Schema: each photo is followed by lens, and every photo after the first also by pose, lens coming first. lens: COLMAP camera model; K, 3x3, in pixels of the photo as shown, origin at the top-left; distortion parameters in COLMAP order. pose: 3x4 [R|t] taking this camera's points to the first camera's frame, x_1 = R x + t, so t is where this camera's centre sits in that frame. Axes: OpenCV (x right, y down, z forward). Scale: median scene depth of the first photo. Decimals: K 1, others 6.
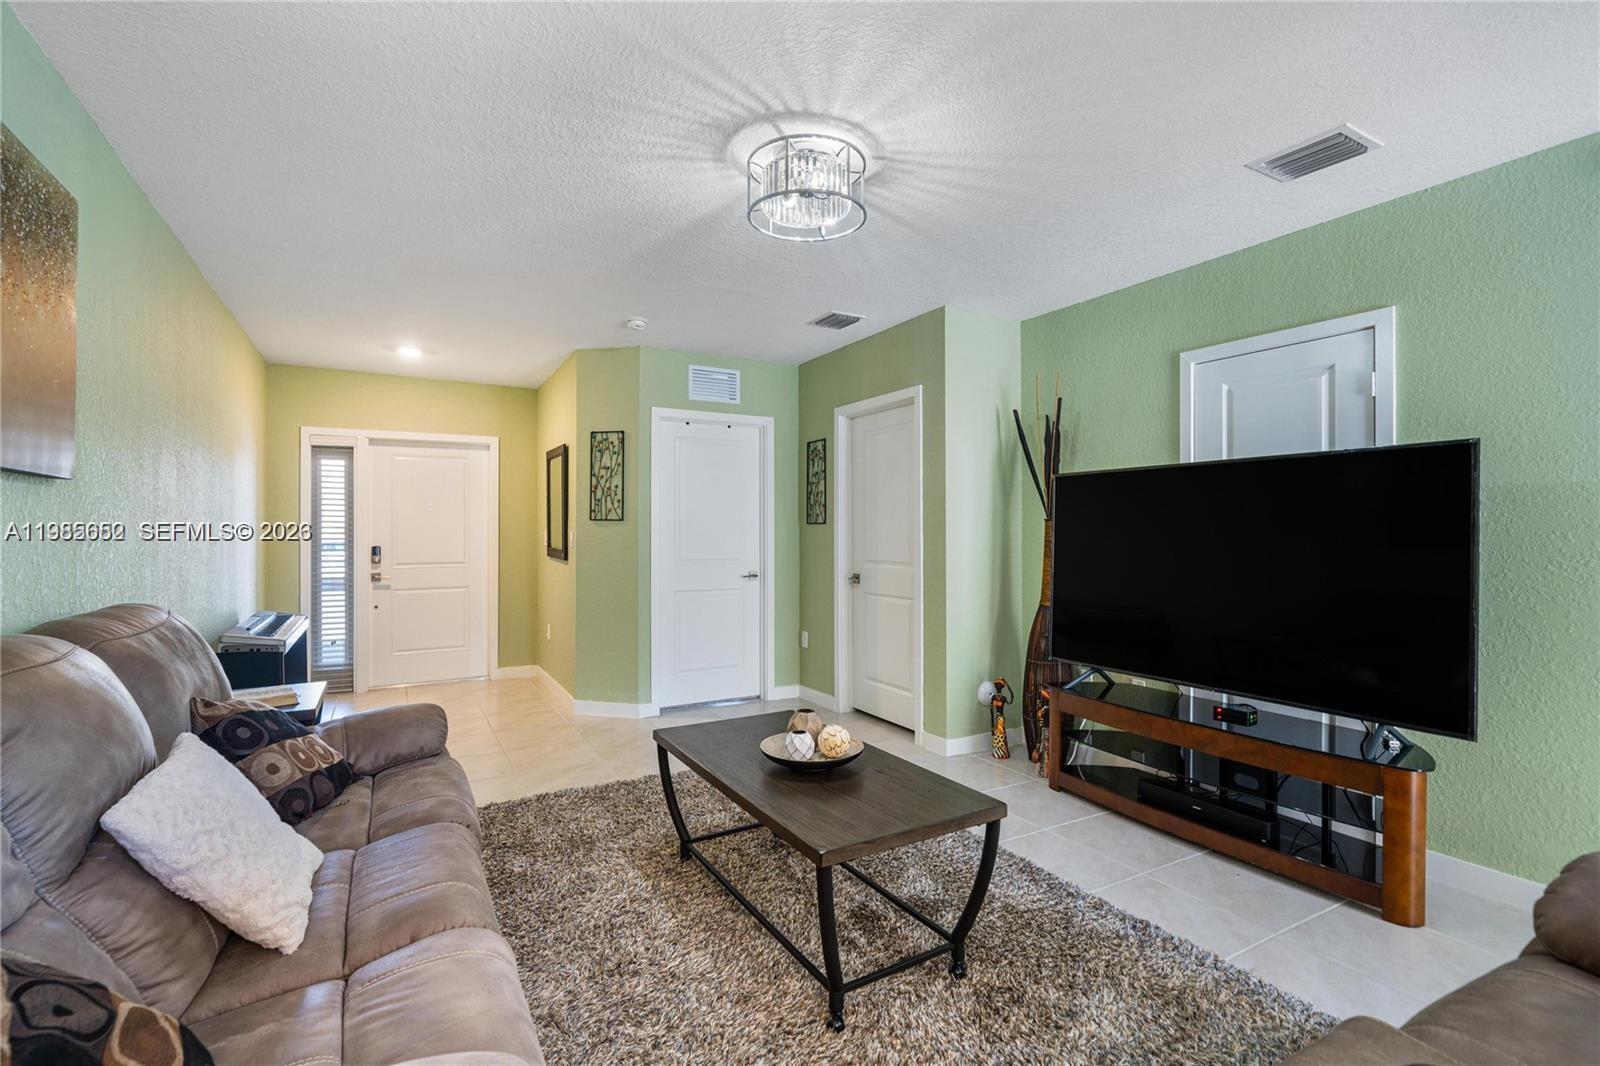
lens RADIAL K [[693.6, 0, 802.7], [0, 693.6, 534.7], [0, 0, 1]] dist [-0.001516, -0.000215]
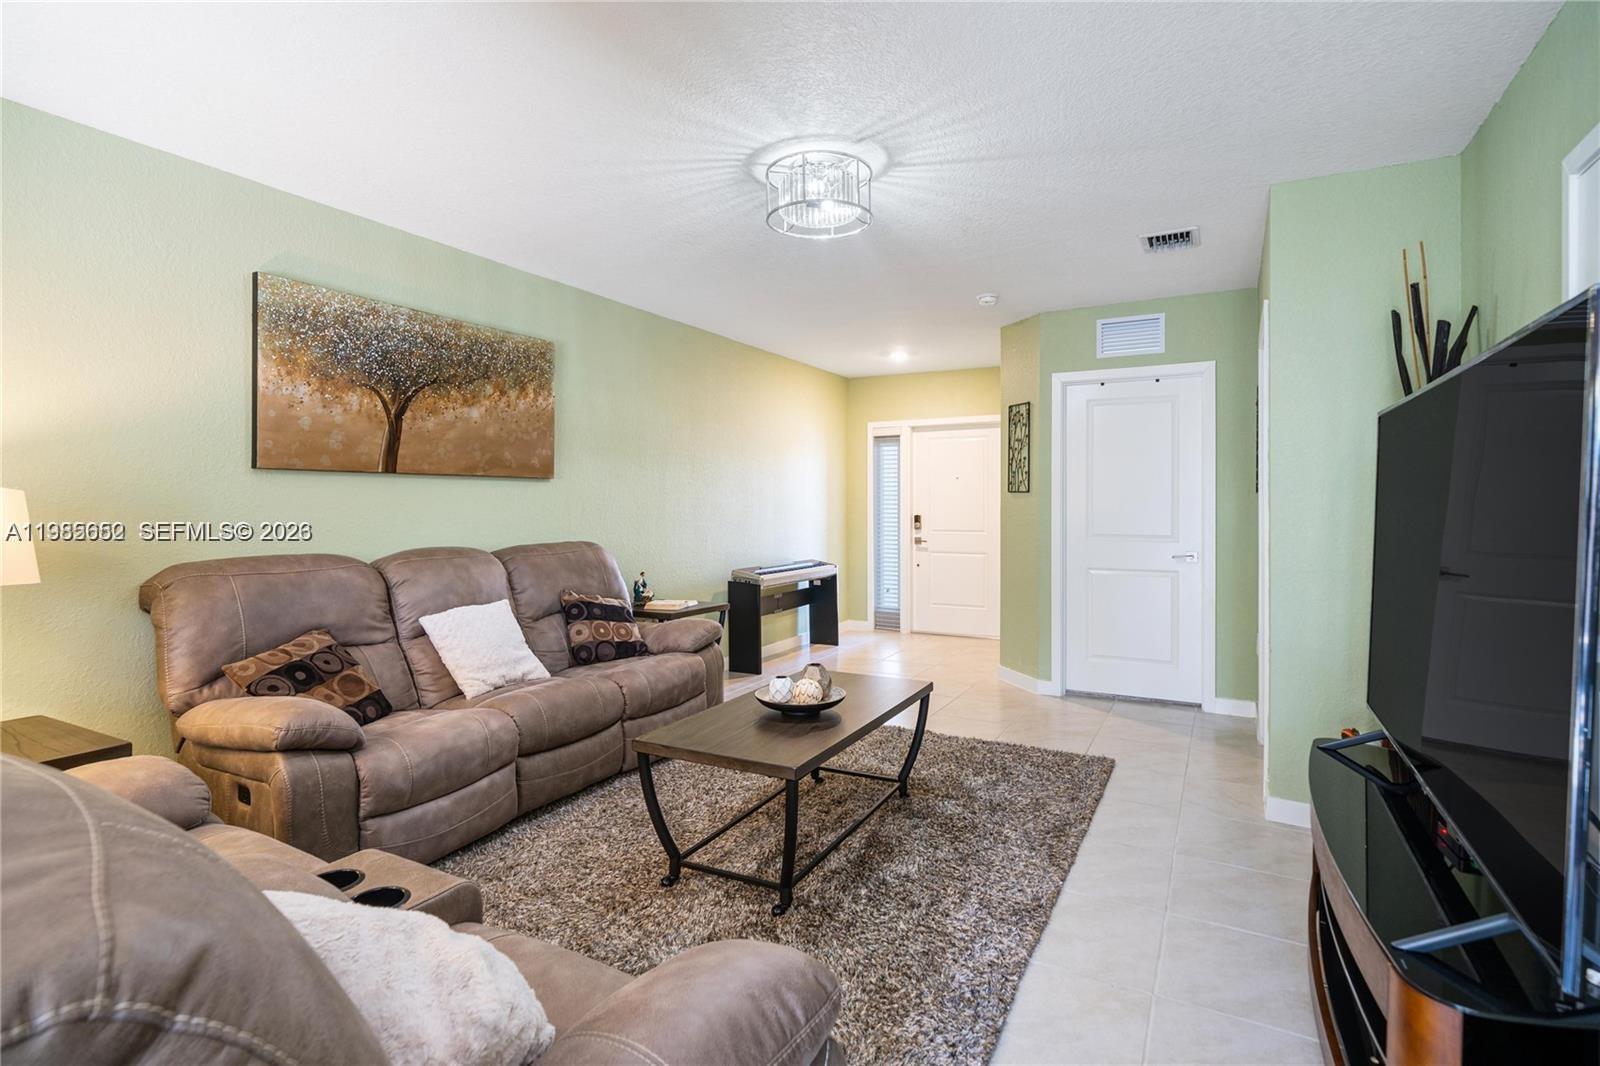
lens RADIAL K [[759.4, 0, 842.5], [0, 759.4, 504.6], [0, 0, 1]] dist [-0.000999, -0.000261]
pose [[0.569907, 0.001236, -0.821708, 0.476718], [-0.002832, 0.999996, -0.000460, -0.000870], [0.821704, 0.002590, 0.569908, 0.157311]]
